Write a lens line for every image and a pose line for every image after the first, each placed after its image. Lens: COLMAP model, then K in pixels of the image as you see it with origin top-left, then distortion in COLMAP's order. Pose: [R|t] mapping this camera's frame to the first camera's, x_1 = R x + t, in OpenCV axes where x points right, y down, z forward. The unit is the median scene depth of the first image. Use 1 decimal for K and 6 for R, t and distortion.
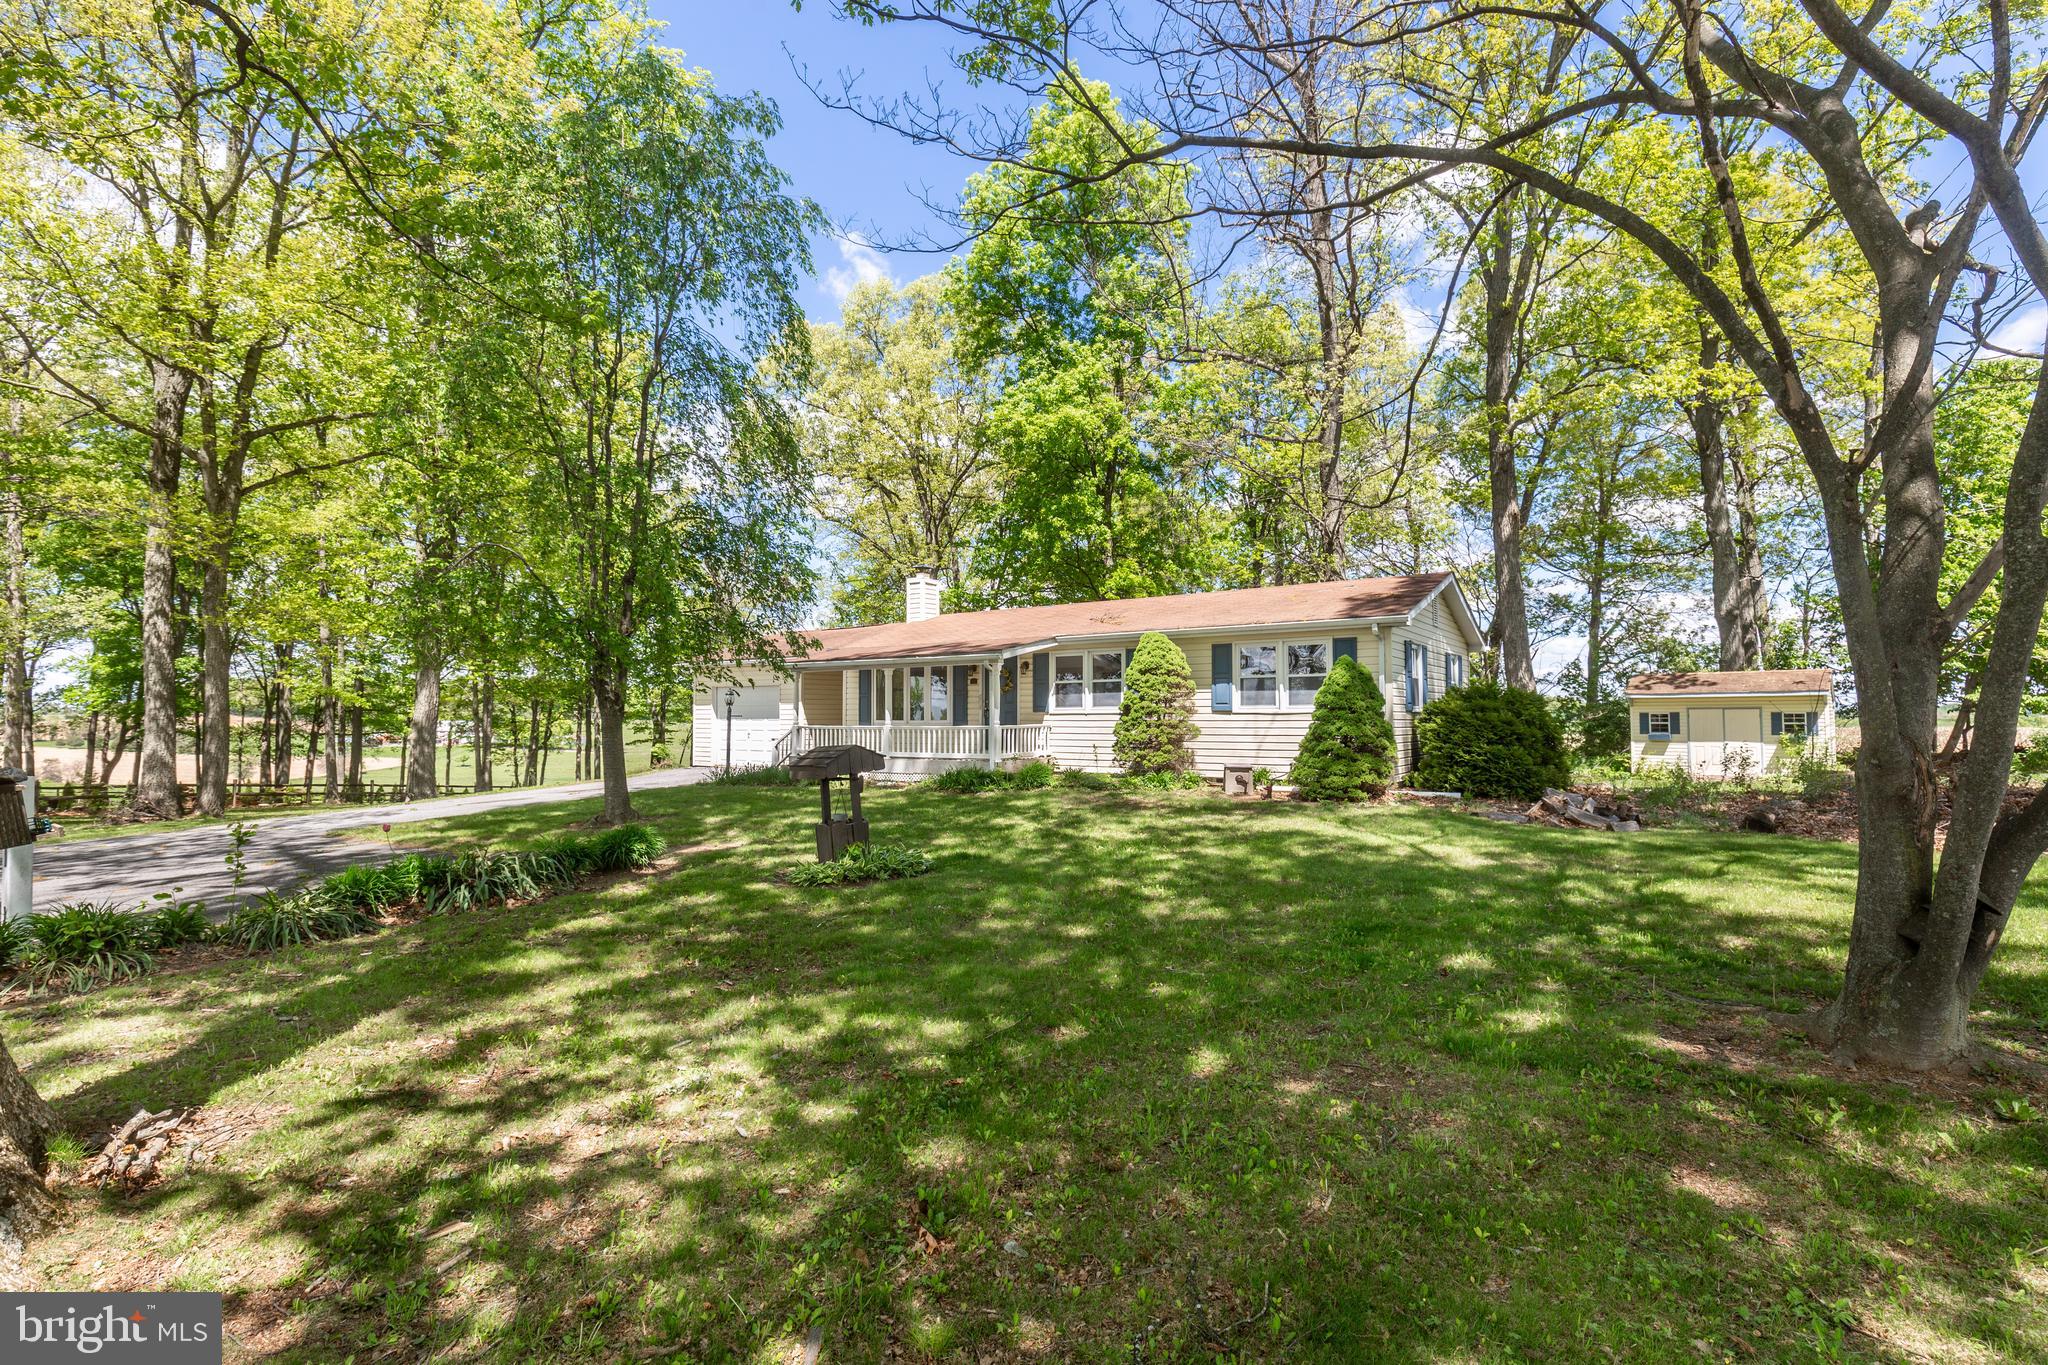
lens RADIAL K [[949.3, 0, 1024.0], [0, 949.3, 682.5], [0, 0, 1]] dist [0.001970, -0.000146]
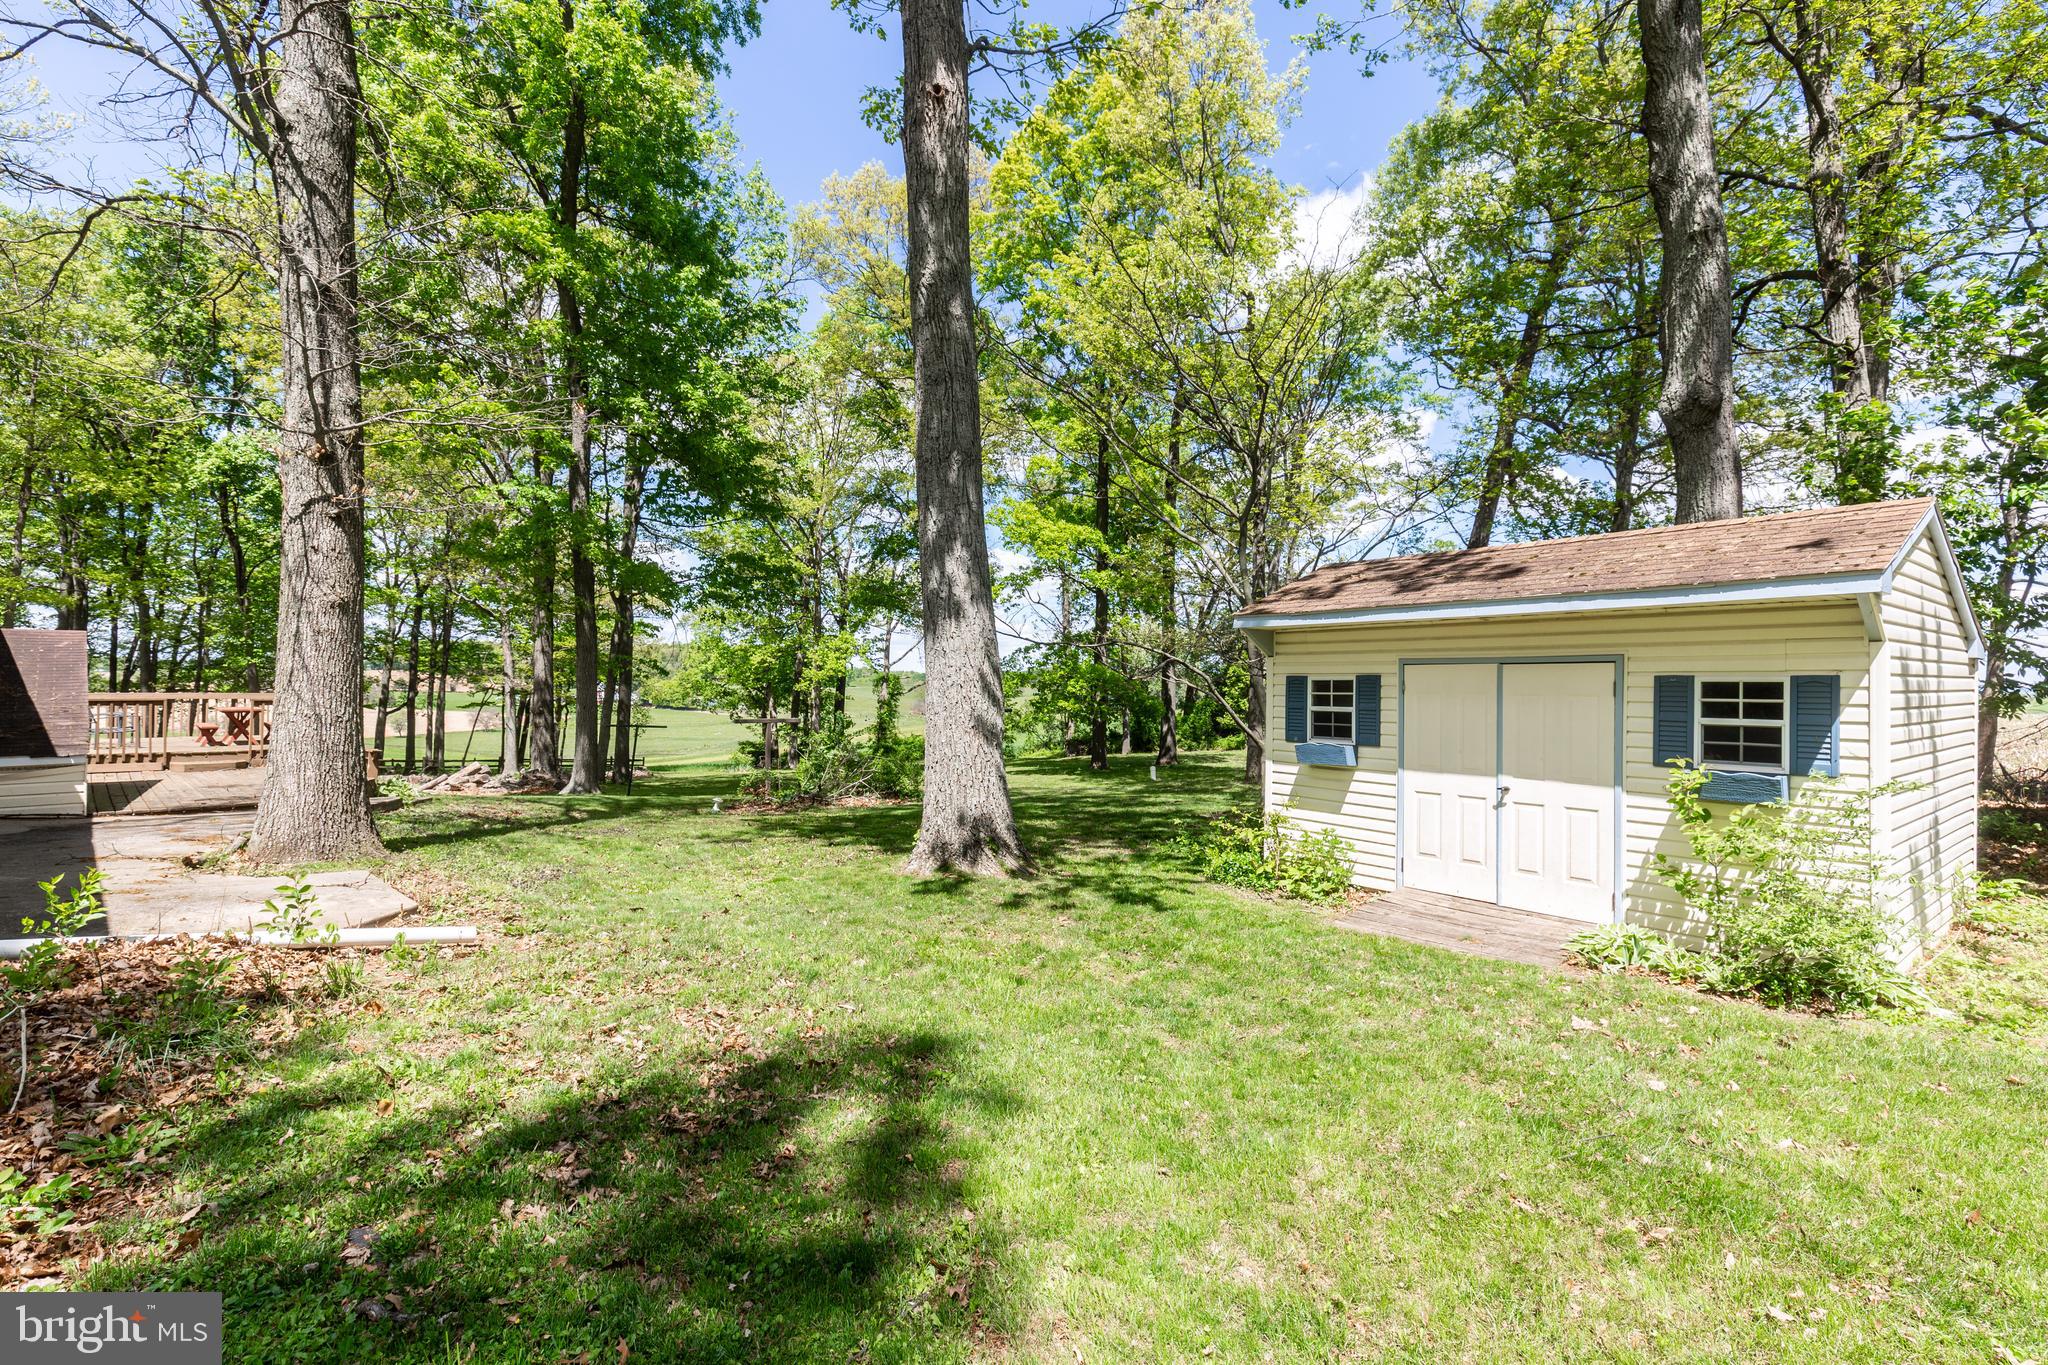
lens RADIAL K [[908.8, 0, 1024.0], [0, 908.8, 682.5], [0, 0, 1]] dist [0.000734, 0.000225]
pose [[0.985312, 0.020426, -0.169538, 0.665718], [-0.015643, 0.999442, 0.029498, 0.028682], [0.170046, -0.026413, 0.985082, 0.735251]]
